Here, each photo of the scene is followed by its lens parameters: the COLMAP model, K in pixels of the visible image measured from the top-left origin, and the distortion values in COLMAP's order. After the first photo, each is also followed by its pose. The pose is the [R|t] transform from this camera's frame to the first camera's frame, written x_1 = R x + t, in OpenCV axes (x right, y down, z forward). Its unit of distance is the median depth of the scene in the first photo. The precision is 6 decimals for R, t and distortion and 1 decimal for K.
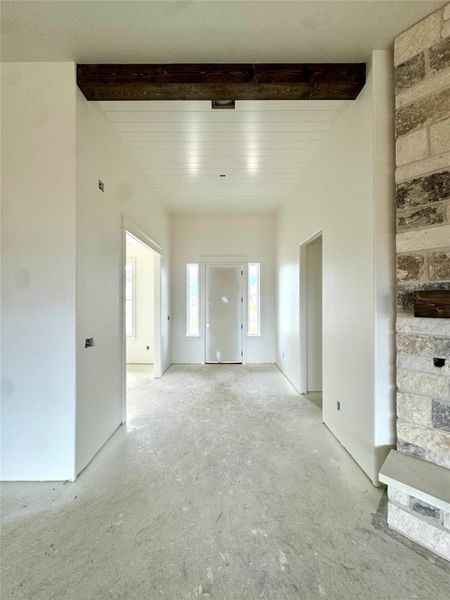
lens RADIAL K [[238.7, 0, 224.9], [0, 238.7, 298.3], [0, 0, 1]] dist [-0.002303, 0.000751]
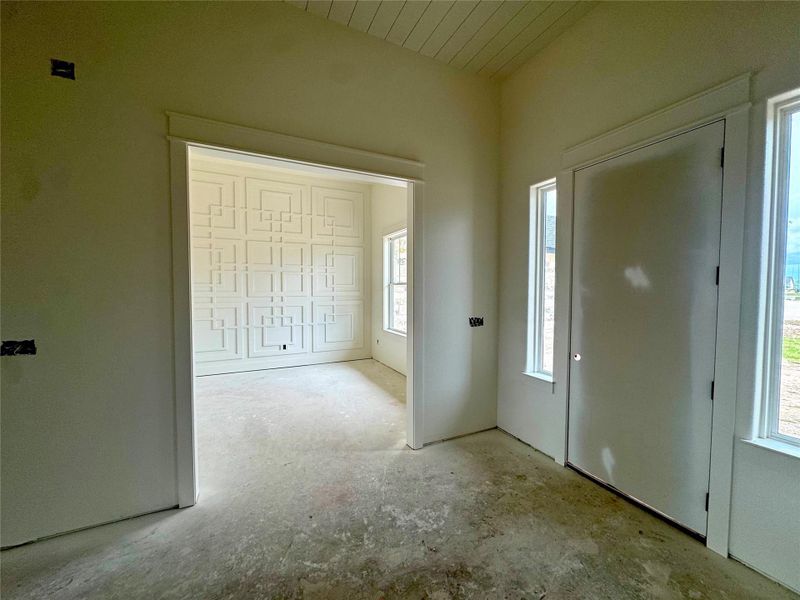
lens RADIAL K [[318.3, 0, 400.3], [0, 318.3, 299.9], [0, 0, 1]] dist [-0.002303, 0.000751]
pose [[0.434535, 0.035066, -0.899972, 0.217374], [0.007451, 0.999068, 0.042525, 0.014215], [0.900624, -0.025184, 0.433868, 0.592818]]
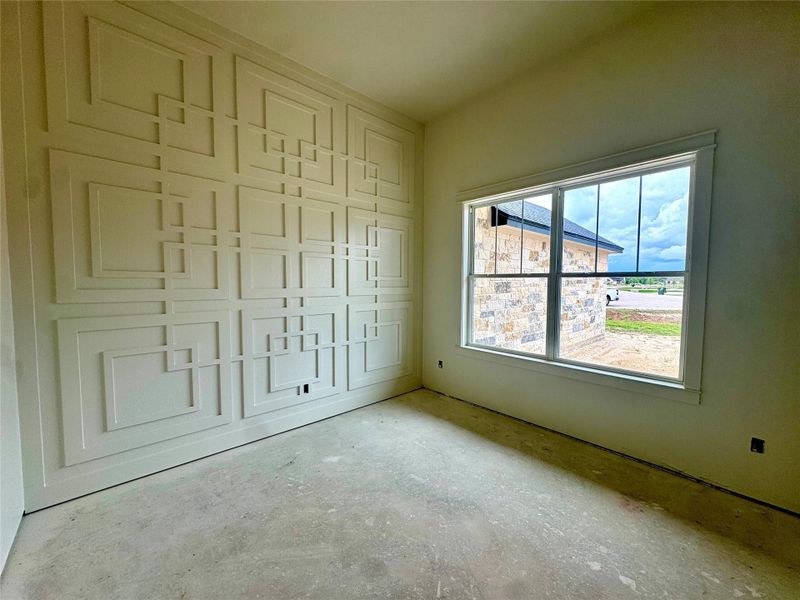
lens RADIAL K [[318.3, 0, 399.9], [0, 318.3, 298.6], [0, 0, 1]] dist [-0.002303, 0.000751]
pose [[0.676000, 0.043638, -0.735609, -0.339839], [0.001093, 0.998185, 0.060219, 0.012875], [0.736901, -0.041512, 0.674725, 0.445940]]
